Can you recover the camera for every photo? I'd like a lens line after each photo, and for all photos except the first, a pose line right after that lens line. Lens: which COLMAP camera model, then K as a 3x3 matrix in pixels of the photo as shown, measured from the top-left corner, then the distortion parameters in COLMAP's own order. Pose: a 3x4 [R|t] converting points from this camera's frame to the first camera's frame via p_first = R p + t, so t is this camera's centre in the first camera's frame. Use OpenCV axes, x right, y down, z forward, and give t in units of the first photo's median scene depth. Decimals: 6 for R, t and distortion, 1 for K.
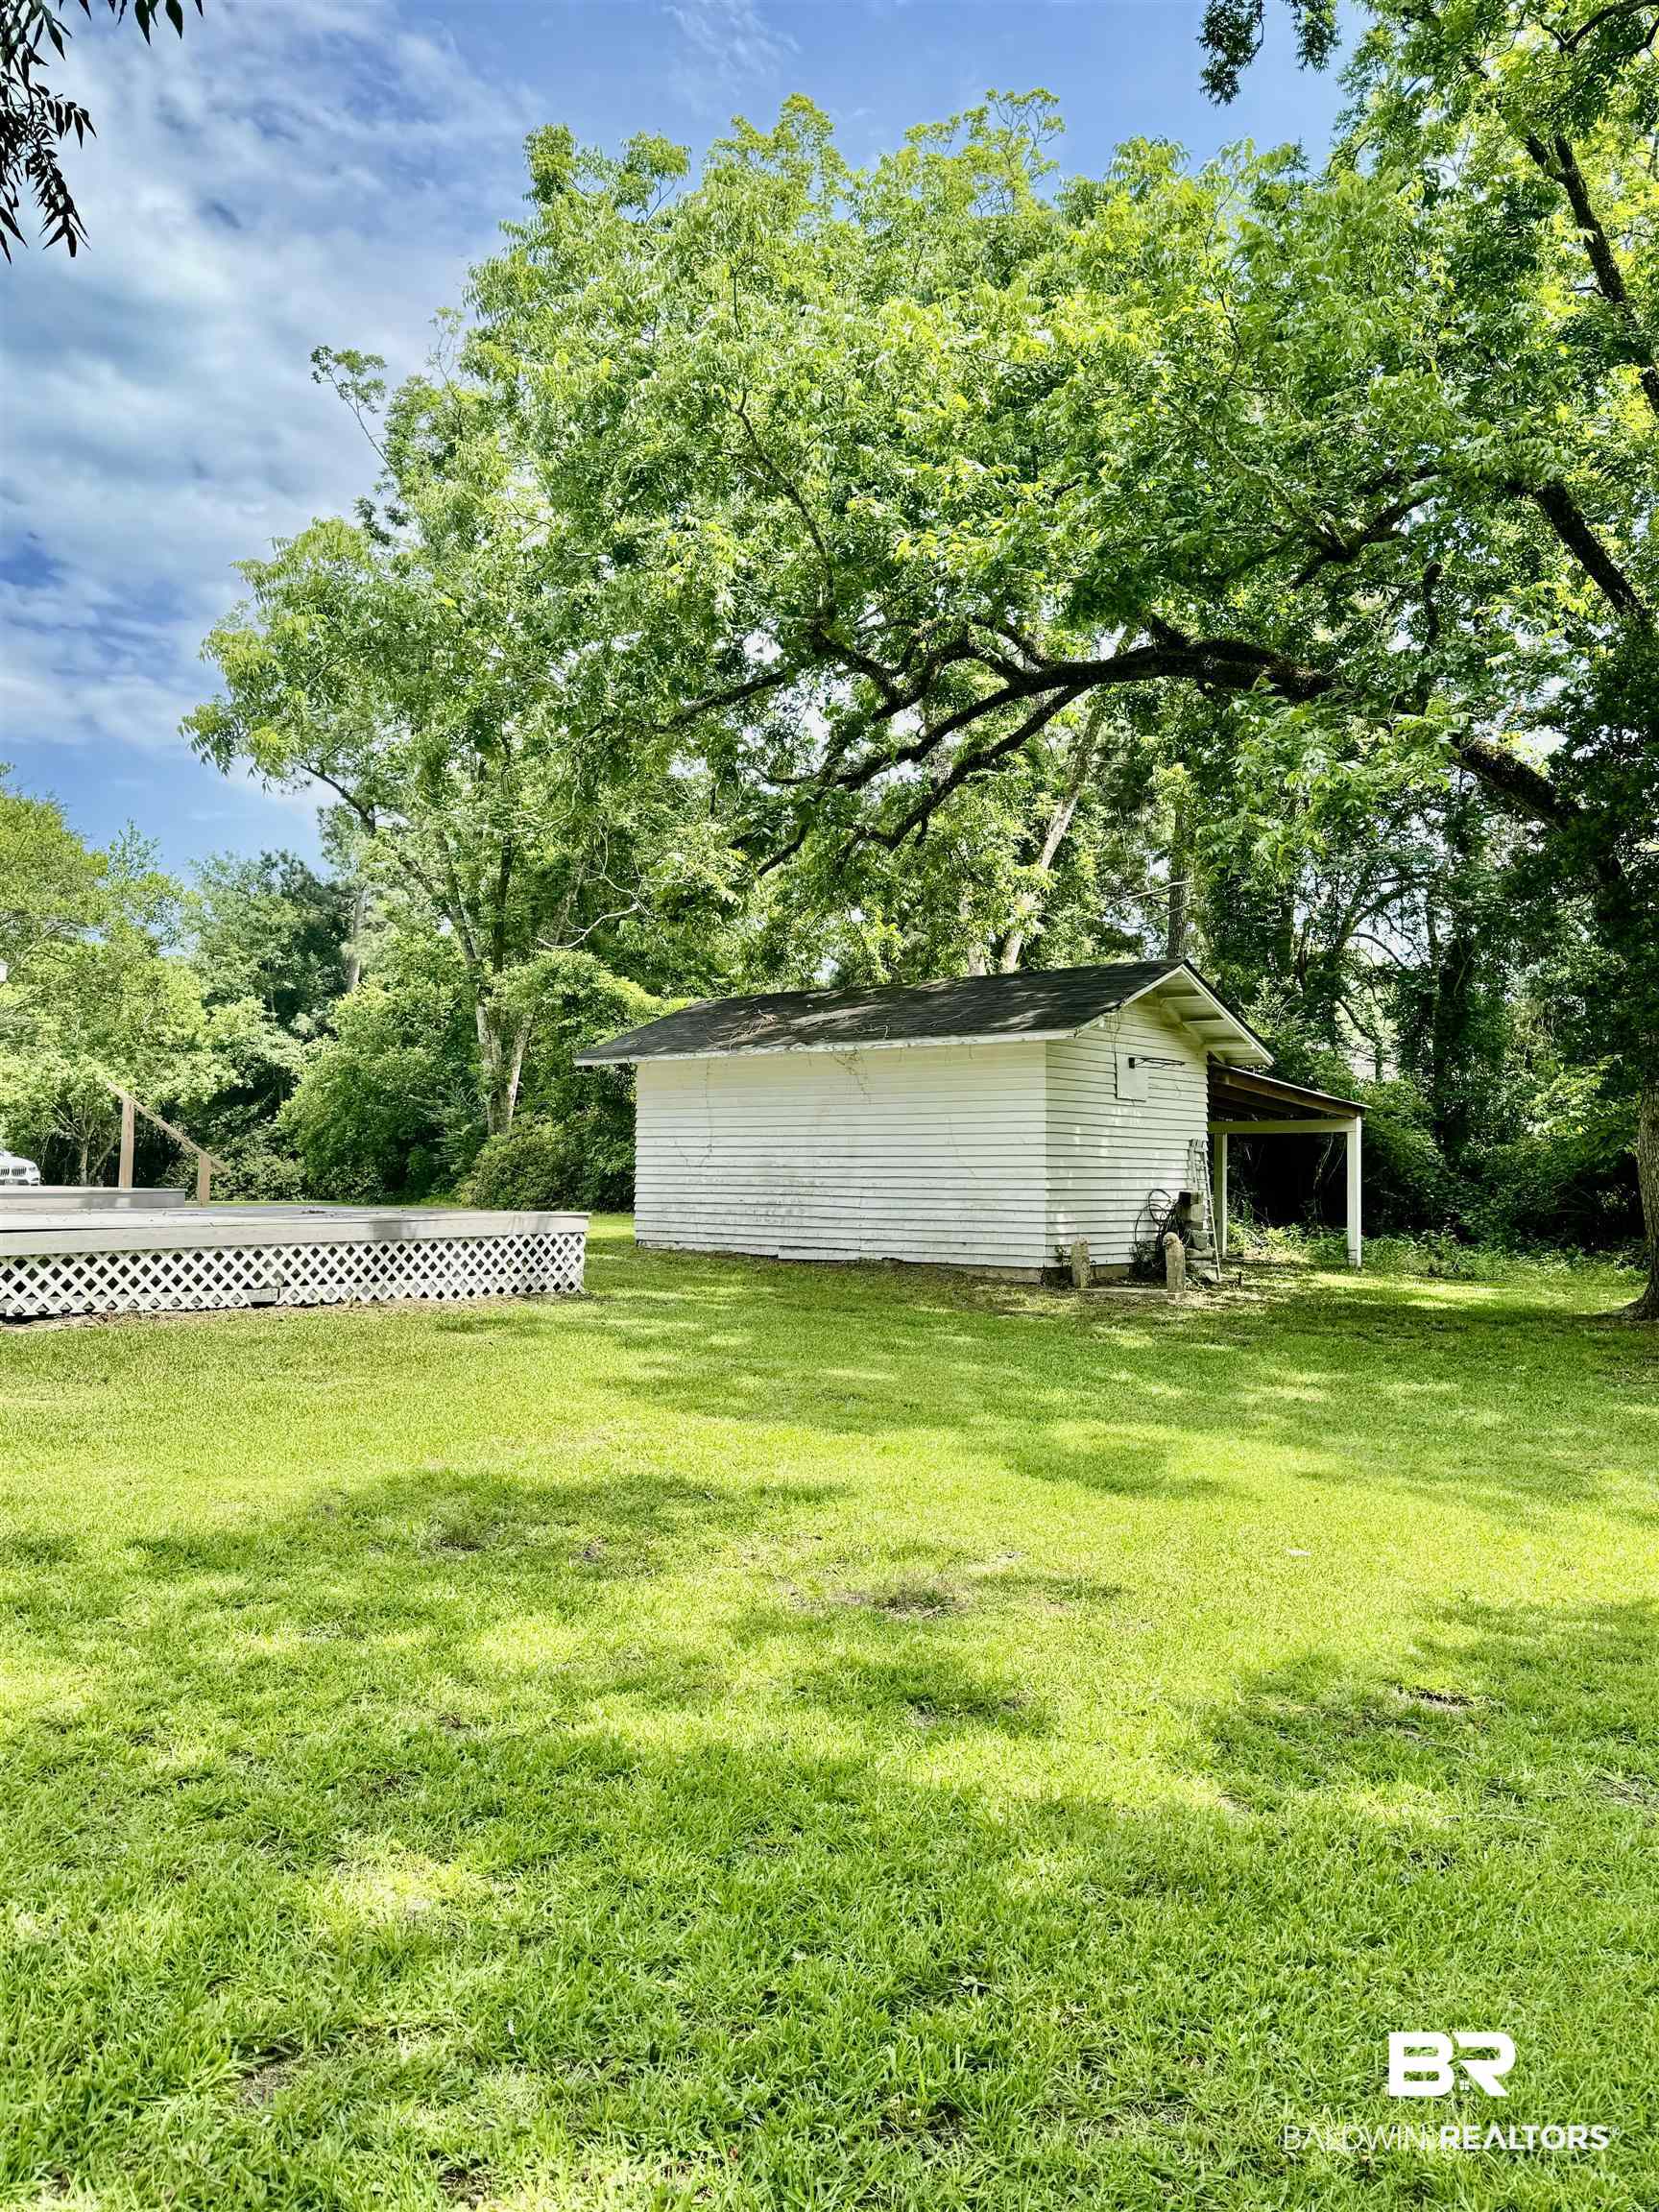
lens RADIAL K [[1676.7, 0, 825.1], [0, 1676.7, 1109.9], [0, 0, 1]] dist [0.084850, -0.121319]
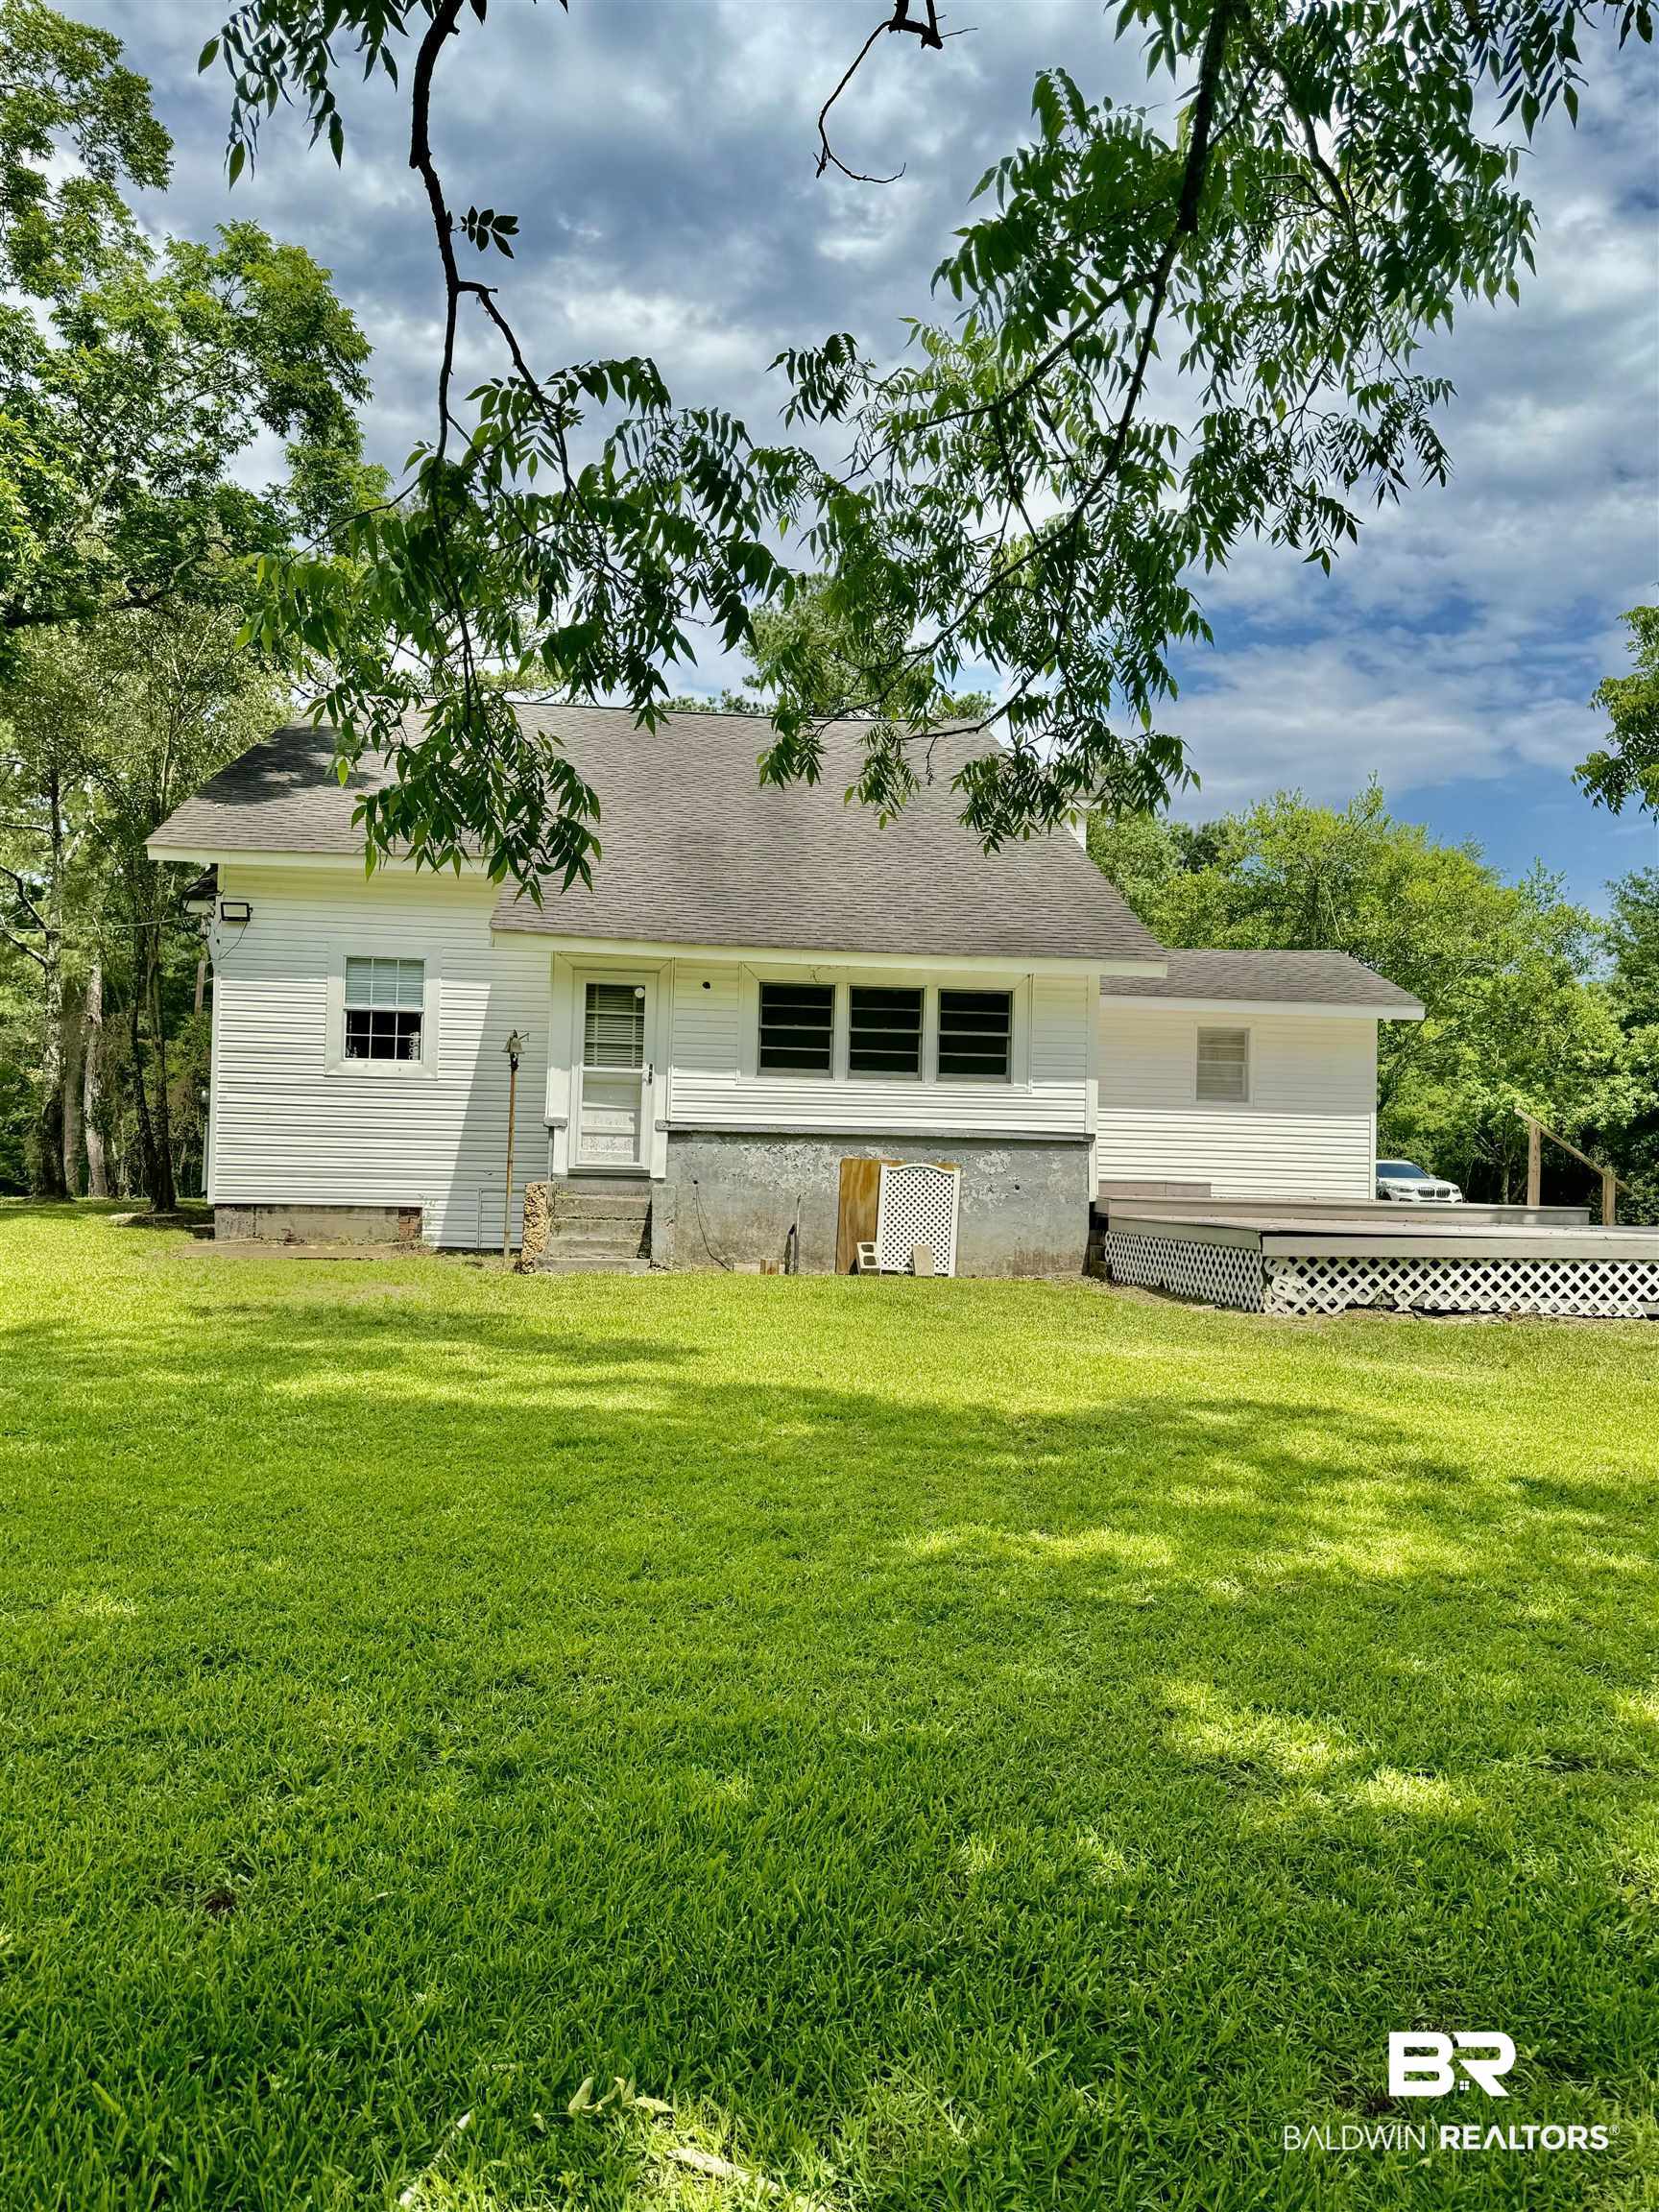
lens RADIAL K [[1676.7, 0, 825.1], [0, 1676.7, 1109.9], [0, 0, 1]] dist [0.084850, -0.121319]
pose [[0.699777, -0.021268, -0.714044, 0.060892], [0.010315, 0.999753, -0.019669, 0.002603], [0.714287, 0.006398, 0.699824, -0.106012]]
